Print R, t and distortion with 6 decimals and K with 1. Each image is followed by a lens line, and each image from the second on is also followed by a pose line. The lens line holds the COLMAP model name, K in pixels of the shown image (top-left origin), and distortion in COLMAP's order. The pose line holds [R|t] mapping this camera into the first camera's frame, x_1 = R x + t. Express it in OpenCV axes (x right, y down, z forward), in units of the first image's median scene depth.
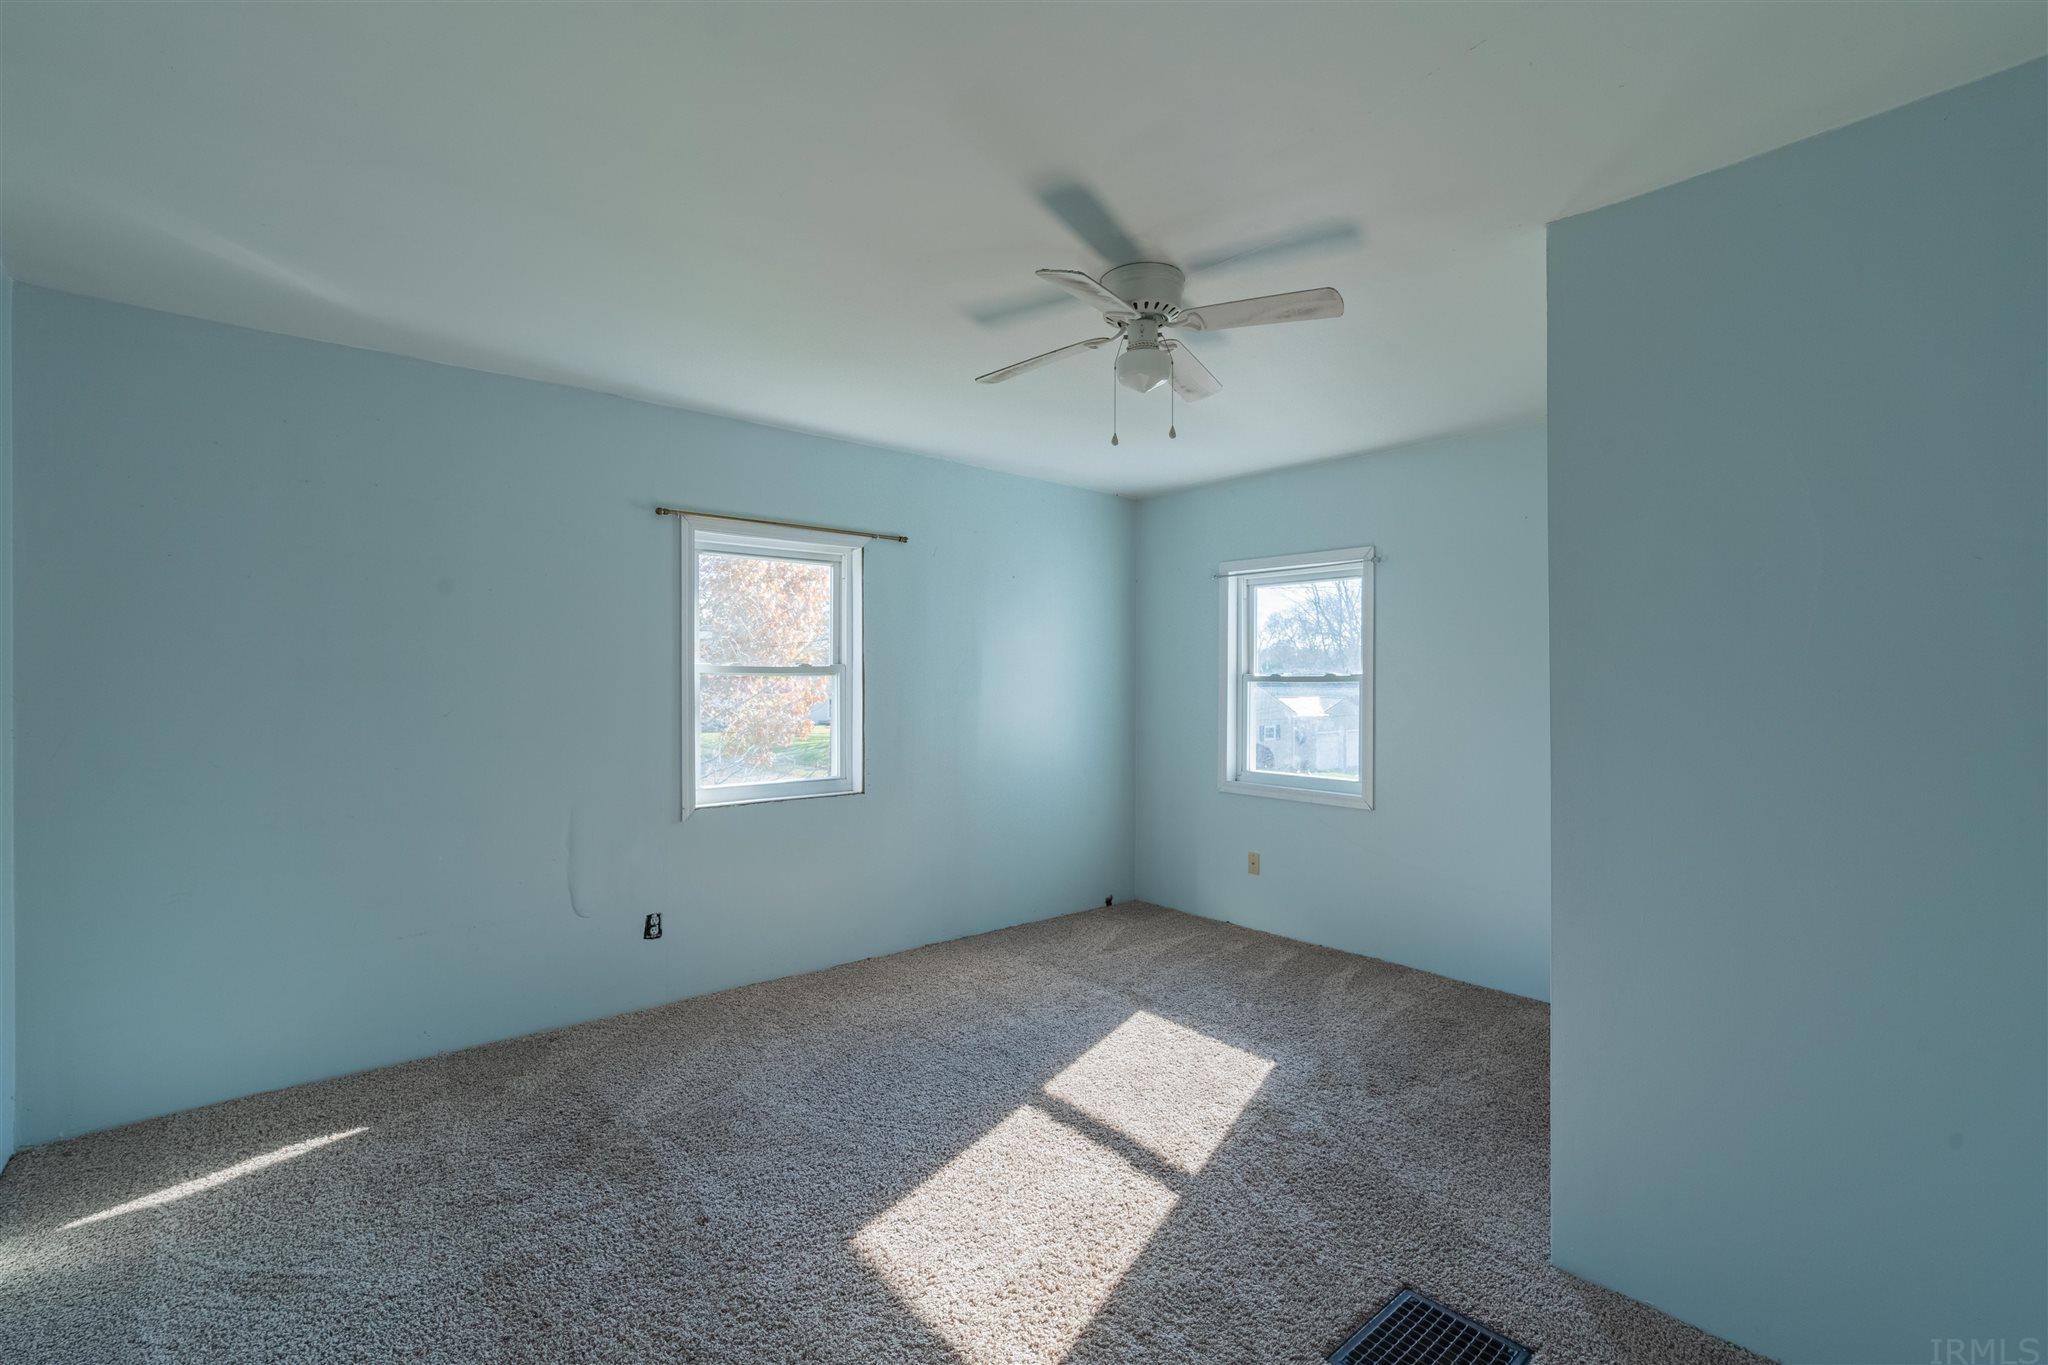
lens RADIAL K [[924.3, 0, 1026.6], [0, 924.3, 698.5], [0, 0, 1]] dist [-0.002909, -0.000285]
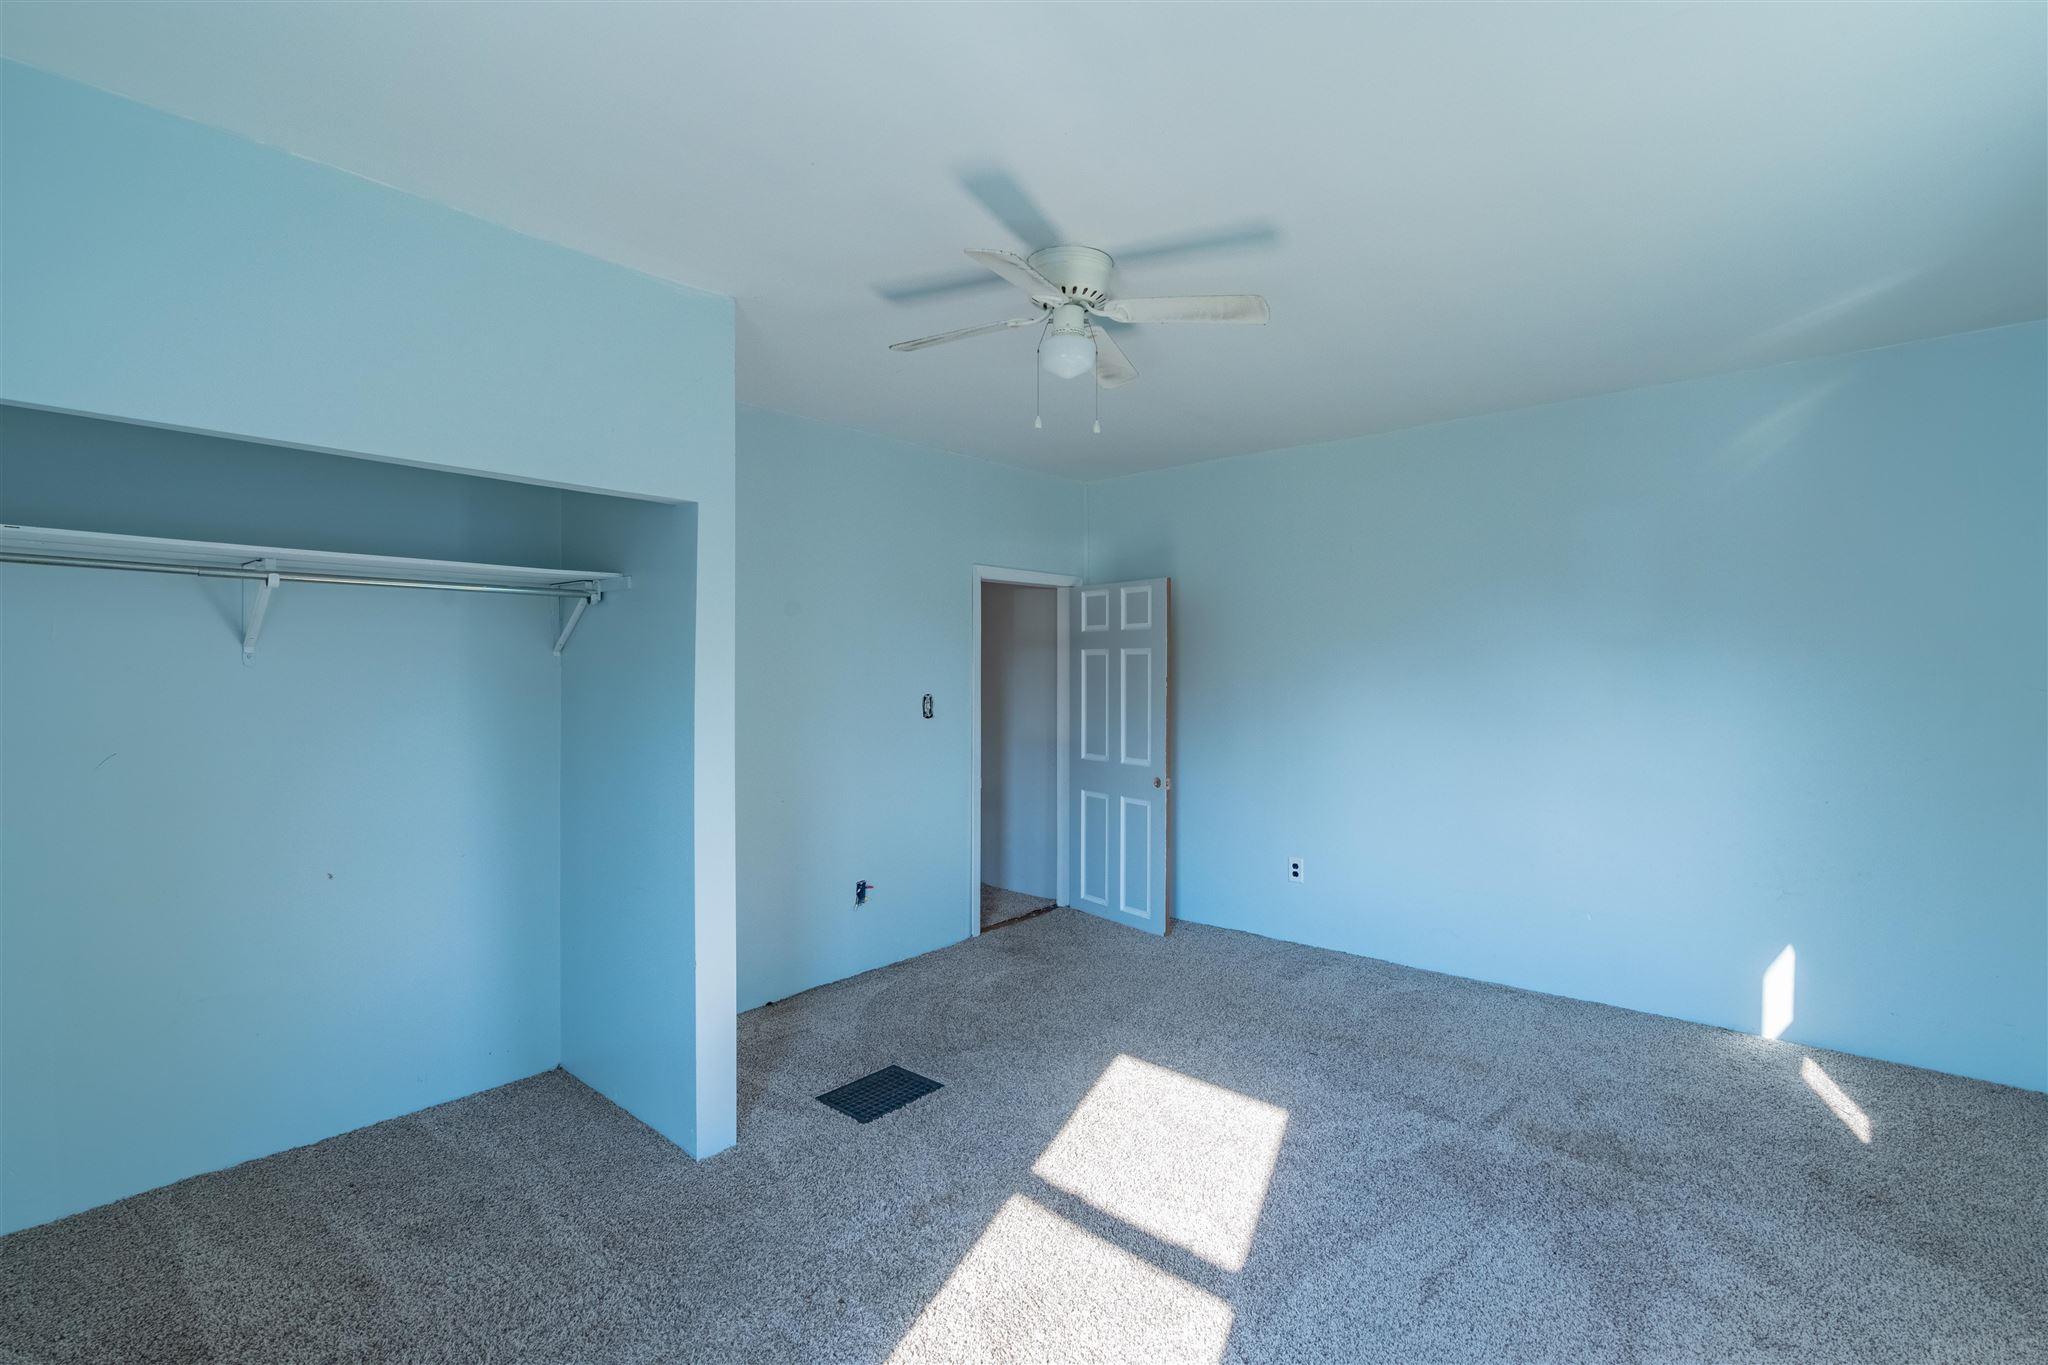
lens RADIAL K [[960.3, 0, 1022.3], [0, 960.3, 689.6], [0, 0, 1]] dist [-0.002411, 0.000278]
pose [[-0.987916, -0.007211, -0.154824, 0.223580], [-0.012335, 0.999407, 0.032158, -0.015168], [0.154500, 0.033679, -0.987419, 1.325190]]
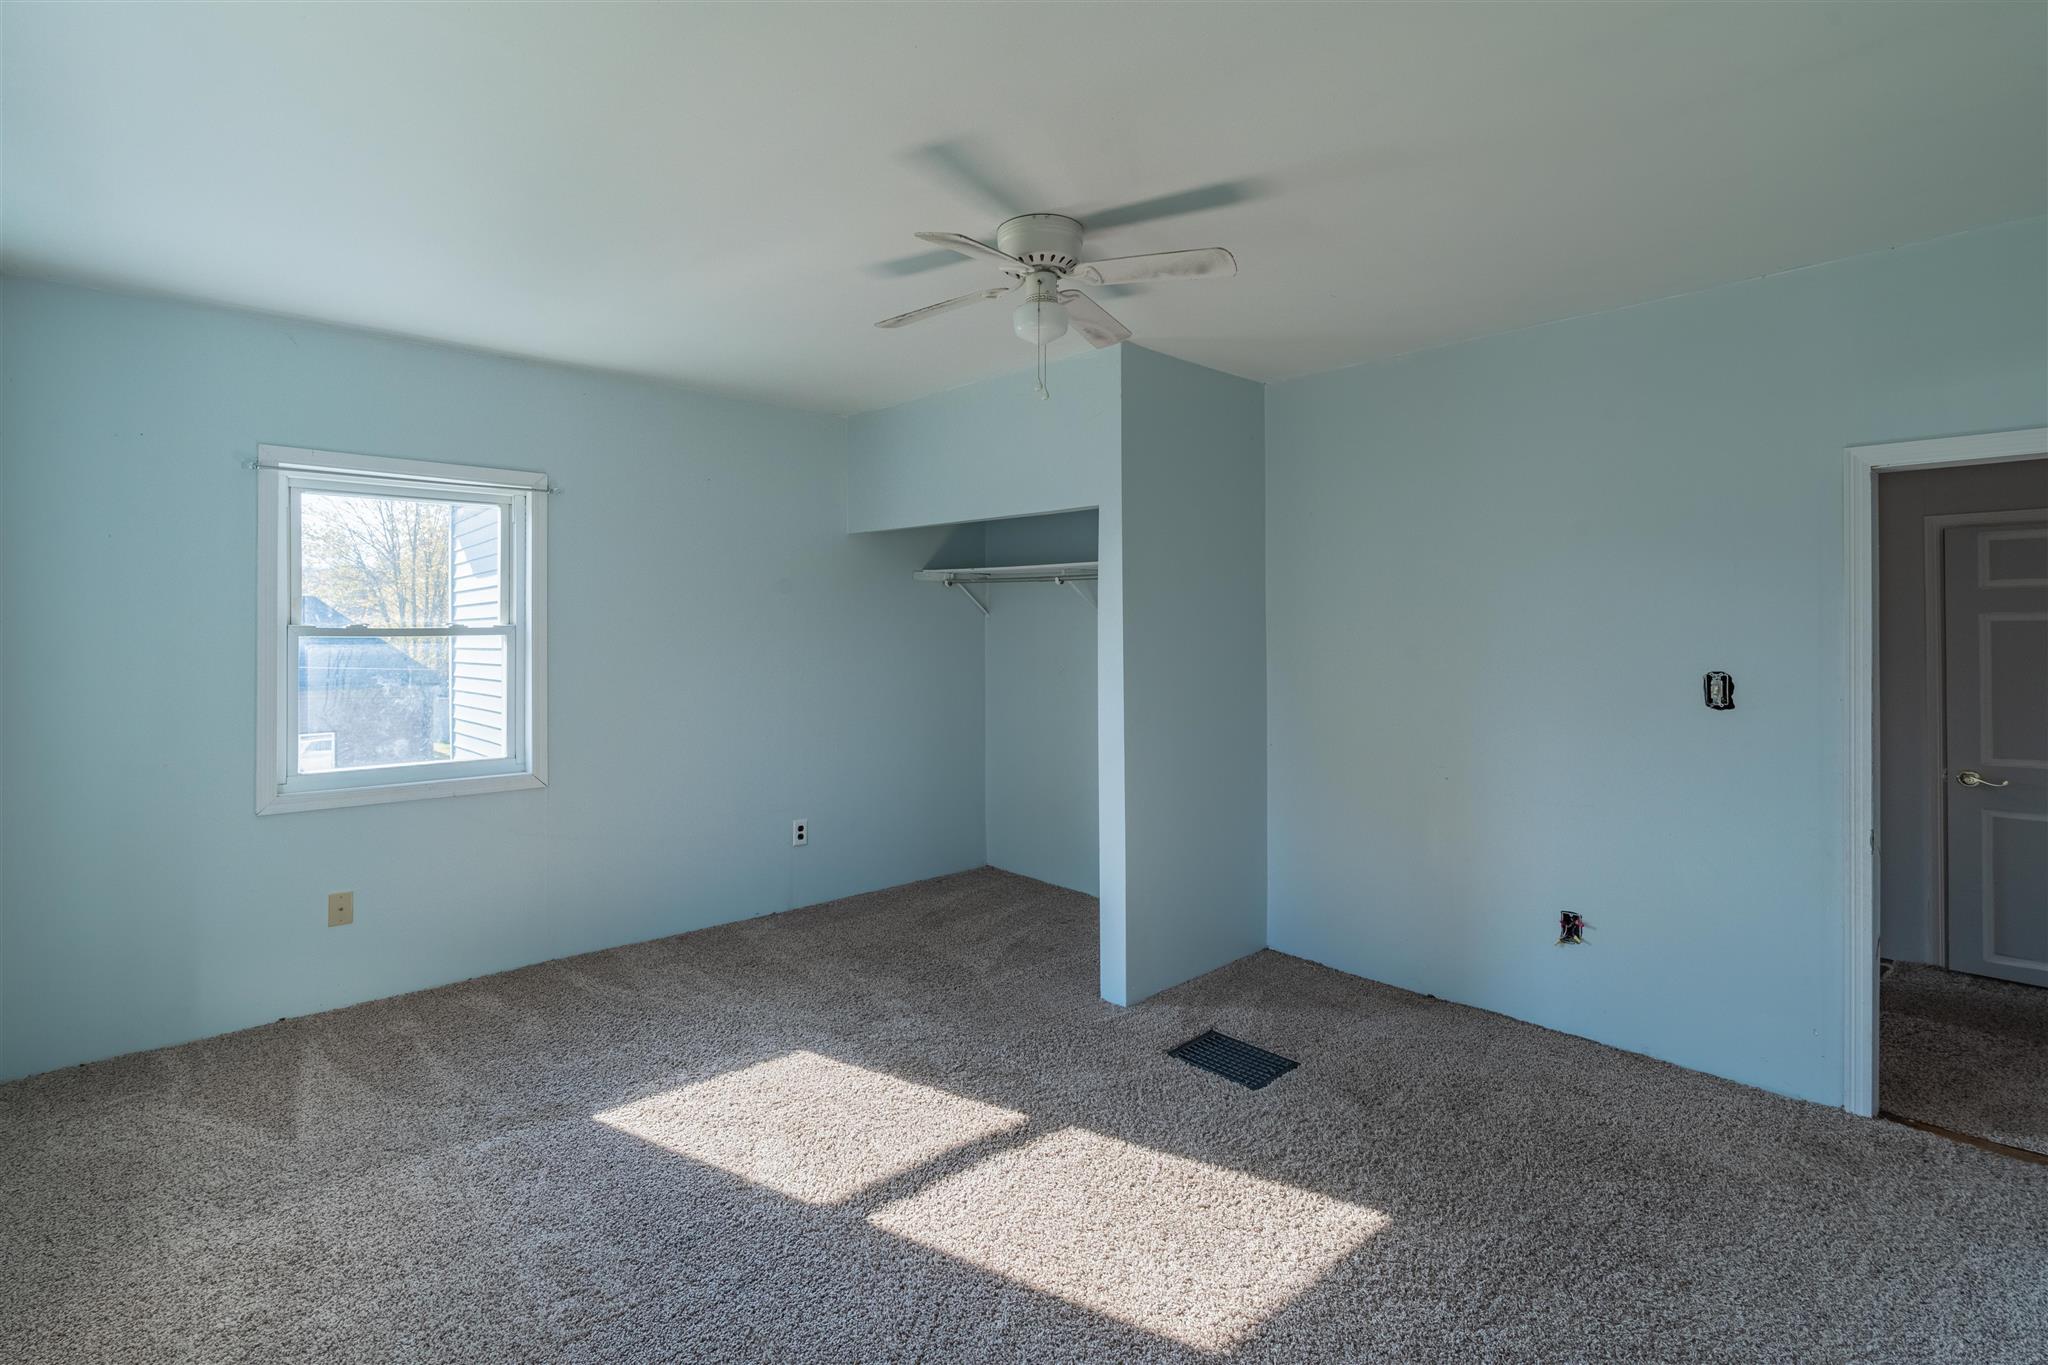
lens RADIAL K [[917.8, 0, 1028.2], [0, 917.8, 638.6], [0, 0, 1]] dist [-0.001122, 0.000005]
pose [[-0.016441, -0.013752, 0.999770, -0.566695], [0.022686, 0.999643, 0.014124, -0.019815], [-0.999607, 0.022913, -0.016123, 0.688046]]
